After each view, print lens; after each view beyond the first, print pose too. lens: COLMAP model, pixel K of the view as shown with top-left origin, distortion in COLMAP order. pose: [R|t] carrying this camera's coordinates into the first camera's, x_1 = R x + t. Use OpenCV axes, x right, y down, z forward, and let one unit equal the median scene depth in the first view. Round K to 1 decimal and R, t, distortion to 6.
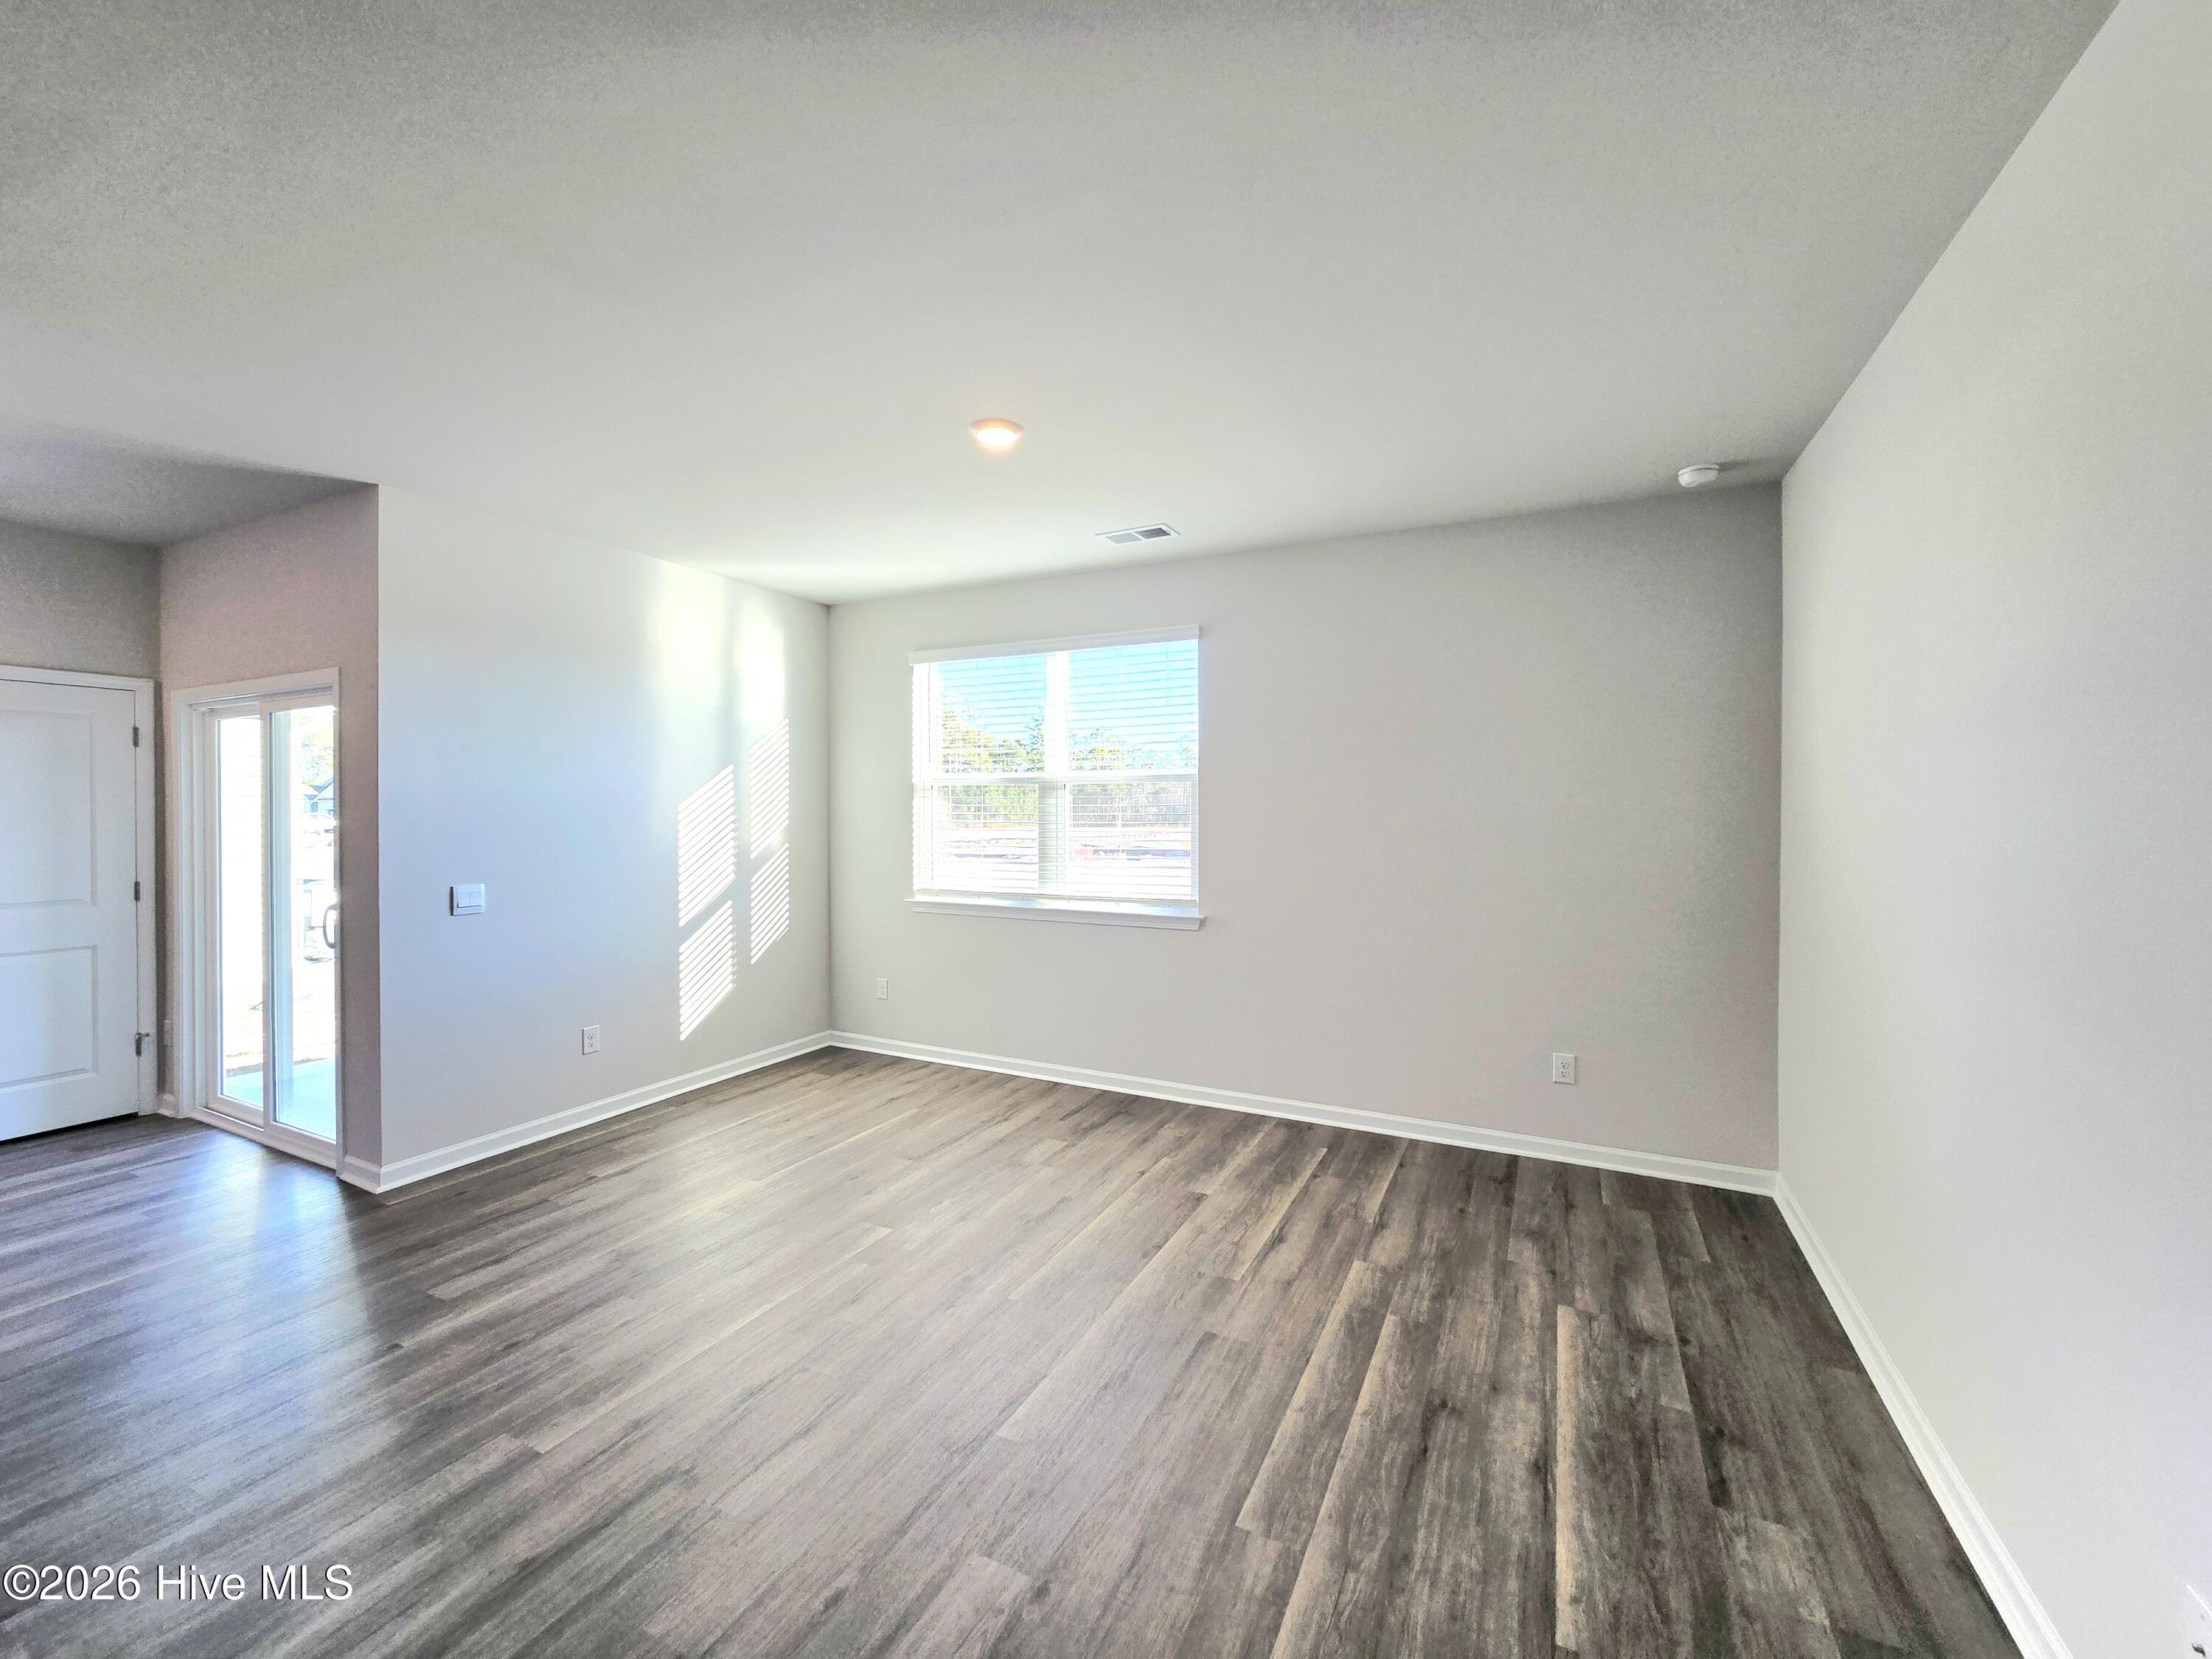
lens RADIAL K [[904.2, 0, 1094.8], [0, 904.2, 815.7], [0, 0, 1]] dist [-0.001431, 0.000249]
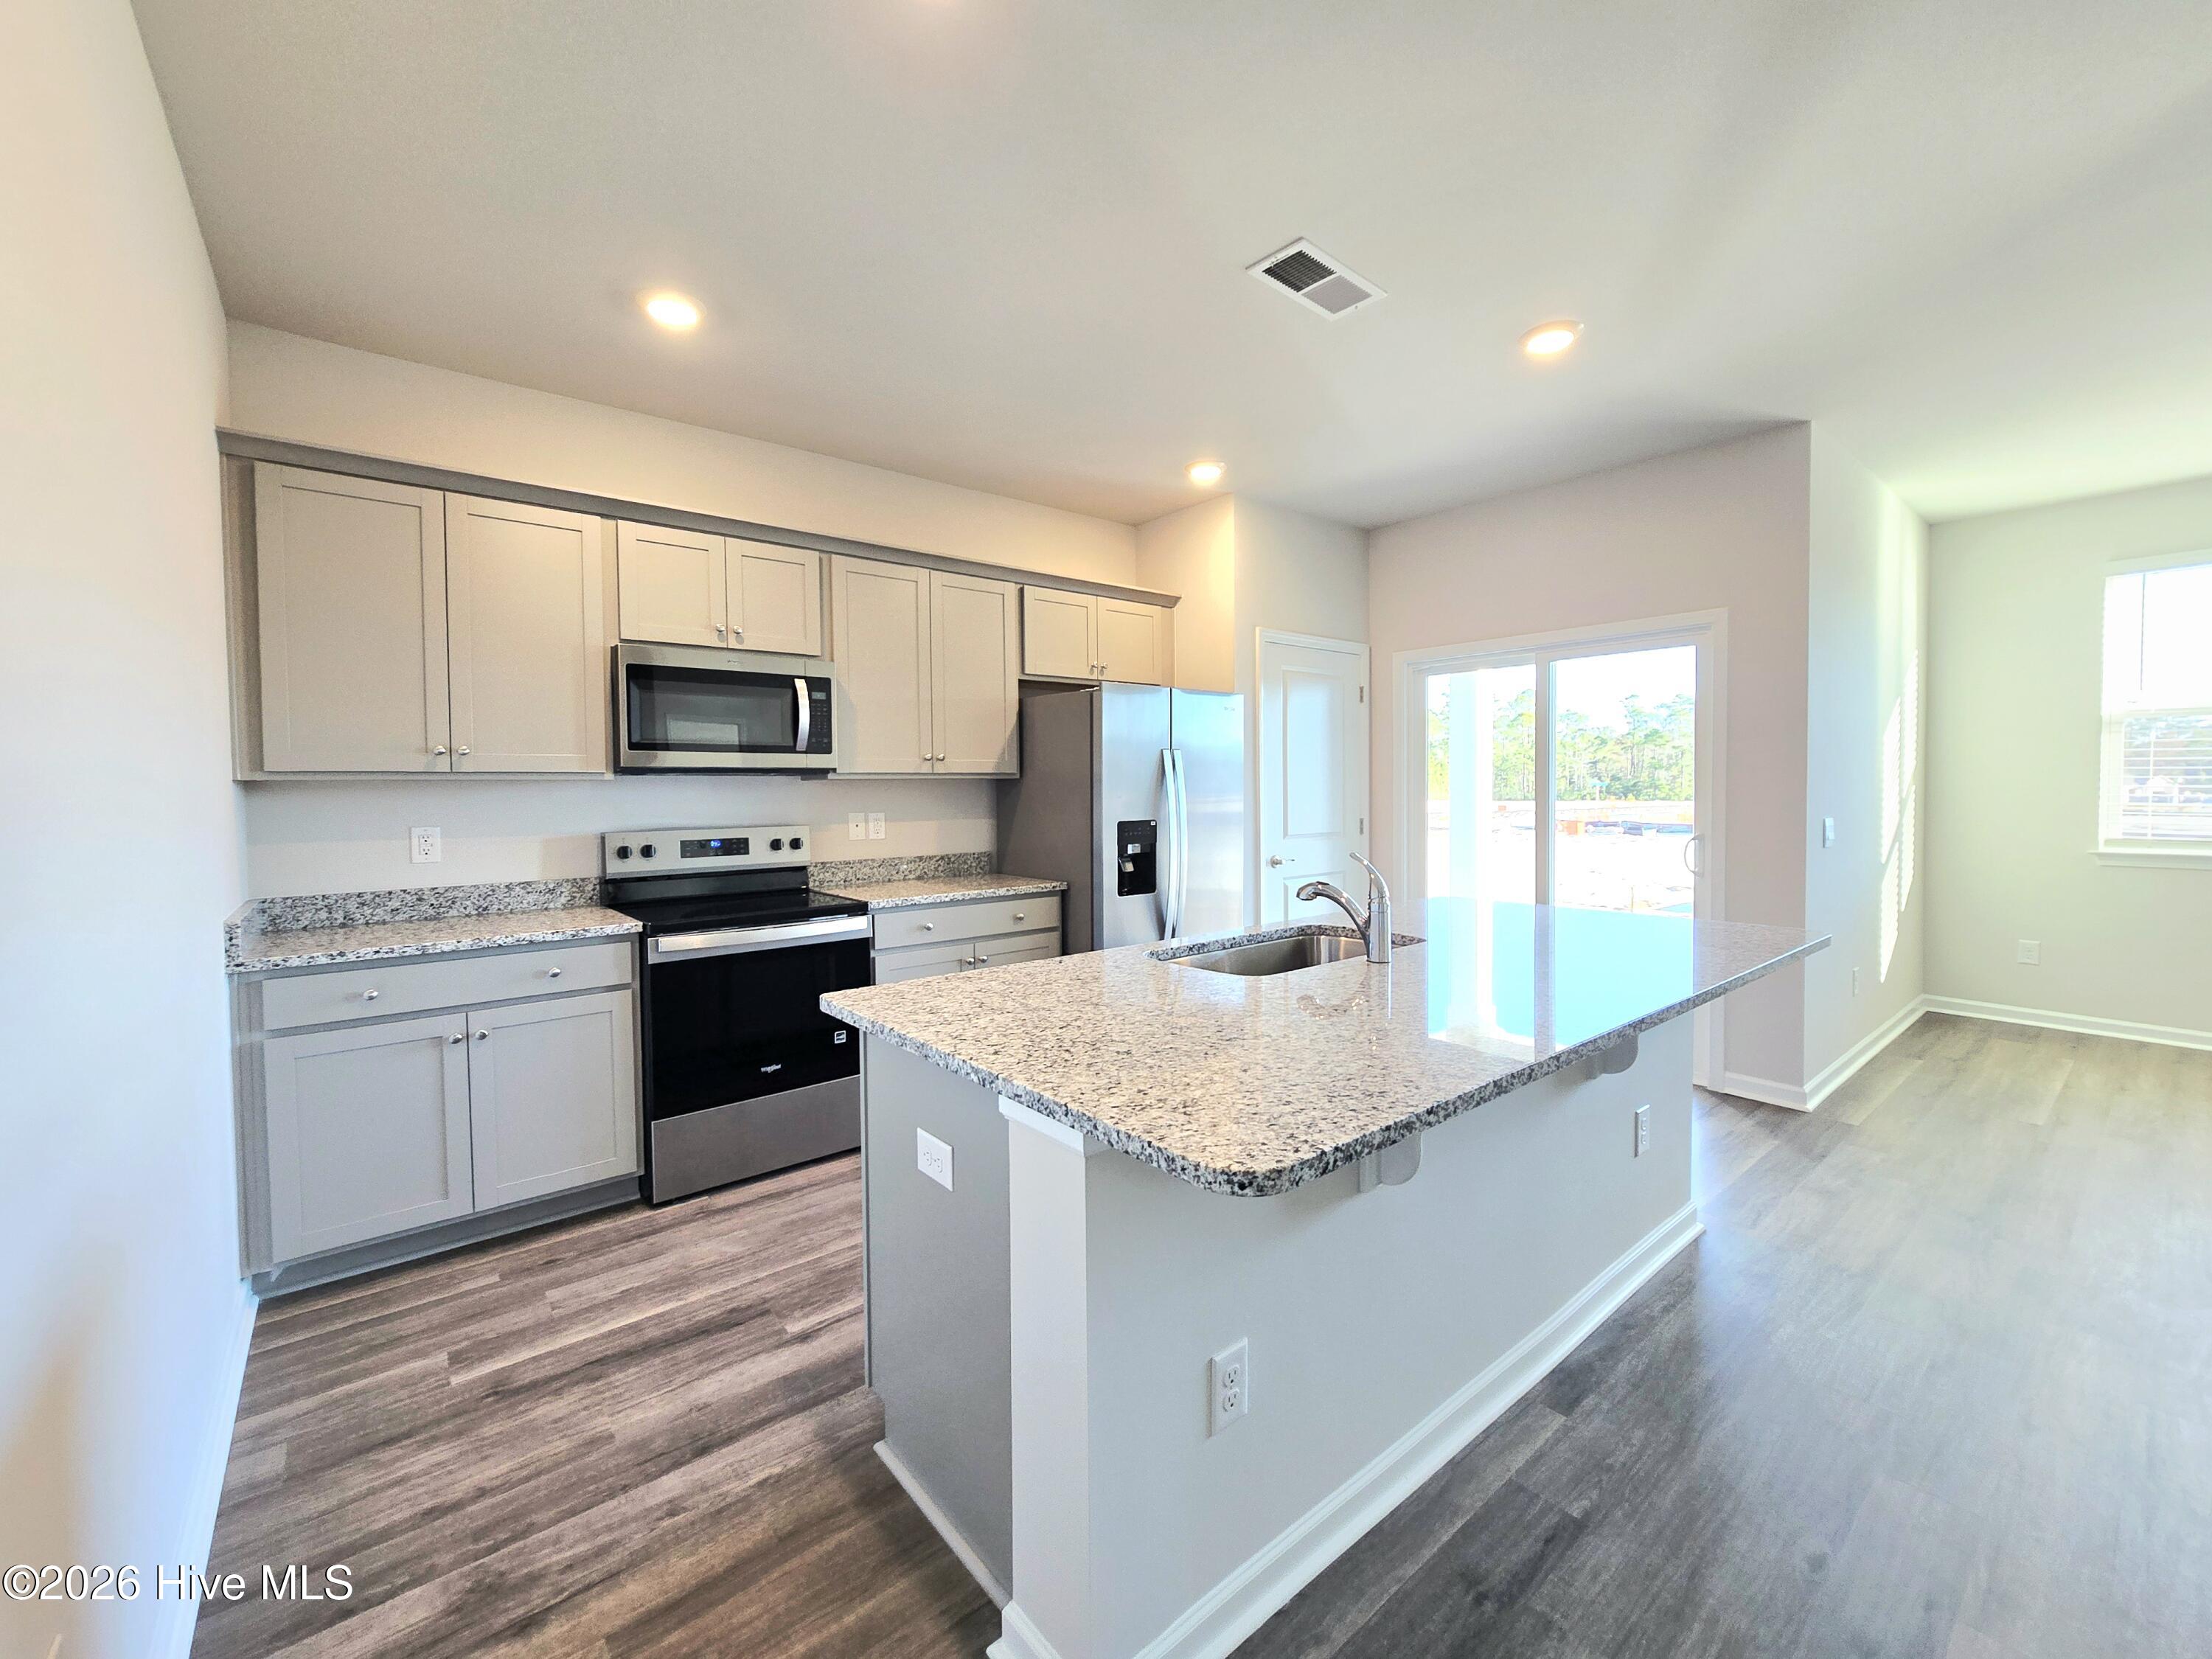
lens RADIAL K [[904.2, 0, 1094.8], [0, 904.2, 815.7], [0, 0, 1]] dist [-0.001431, 0.000249]
pose [[0.915943, 0.003604, -0.401293, -0.903147], [0.006855, 0.999673, 0.024623, 0.038048], [0.401250, -0.025304, 0.915619, -0.214898]]
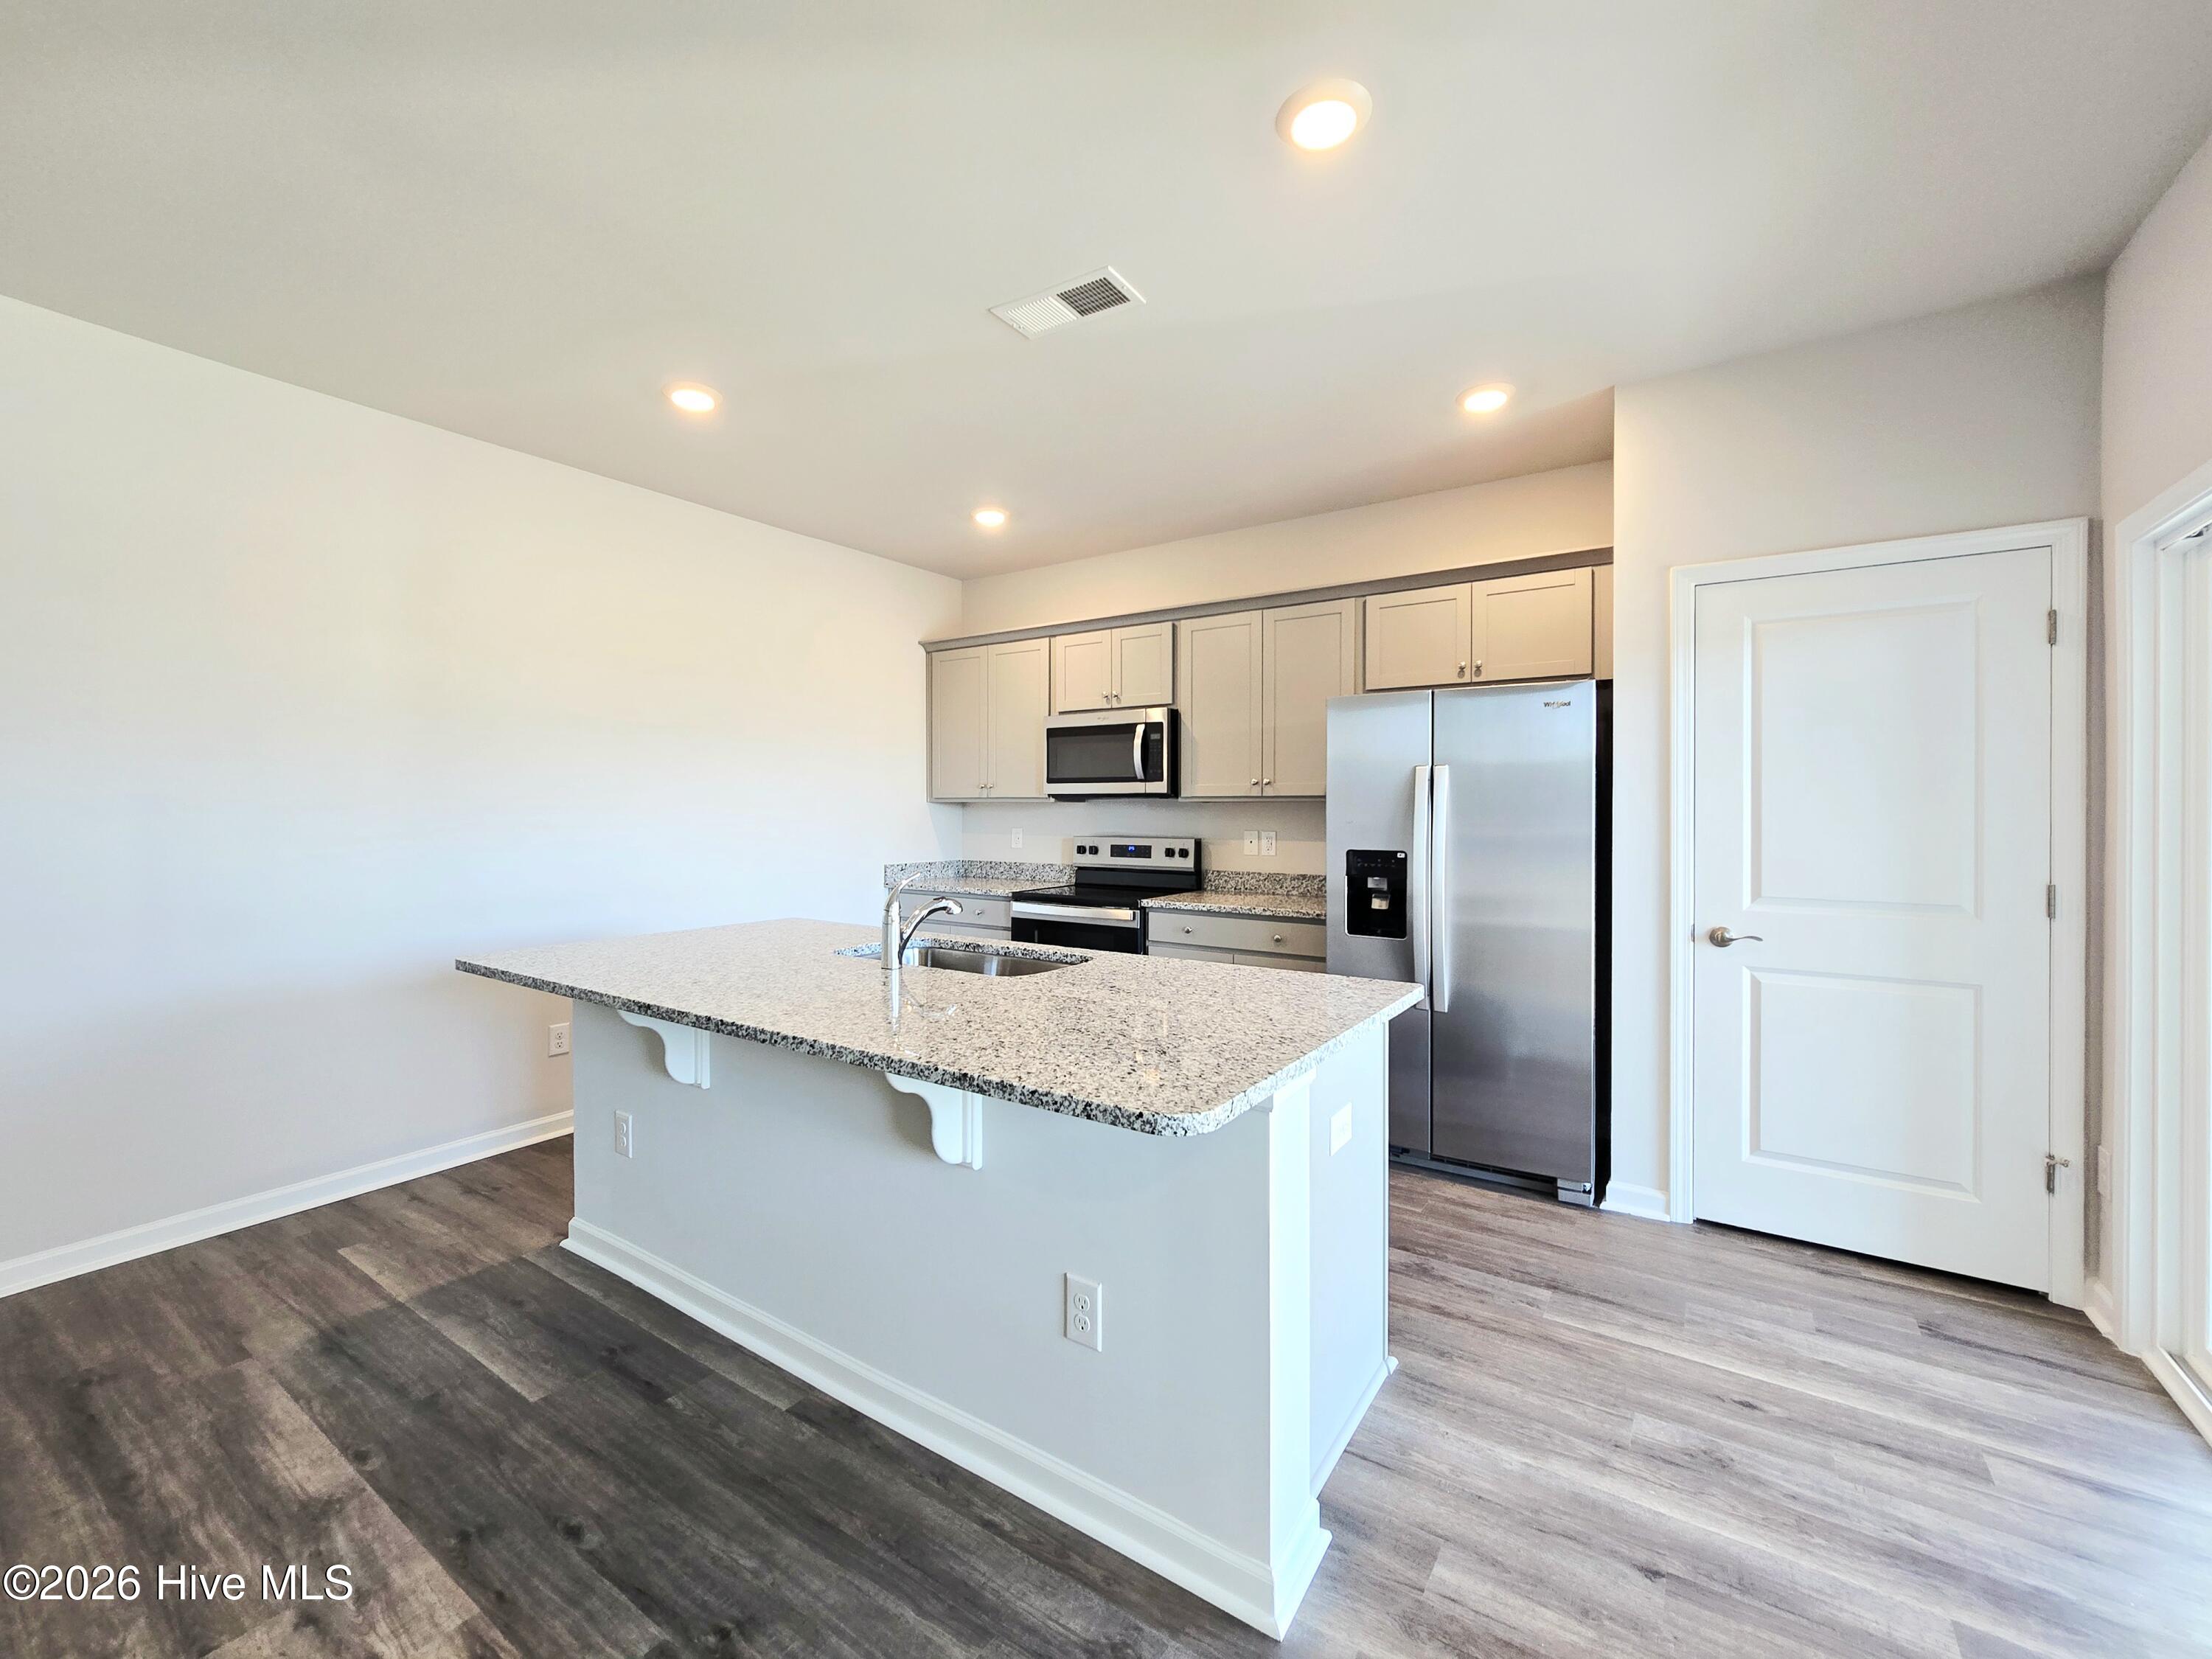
lens RADIAL K [[907.1, 0, 1106.7], [0, 907.1, 812.1], [0, 0, 1]] dist [-0.000747, 0.000386]
pose [[-0.119945, 0.003189, -0.992775, -0.429919], [-0.010931, 0.999930, 0.004533, 0.031310], [0.992720, 0.011396, -0.119902, 0.483577]]
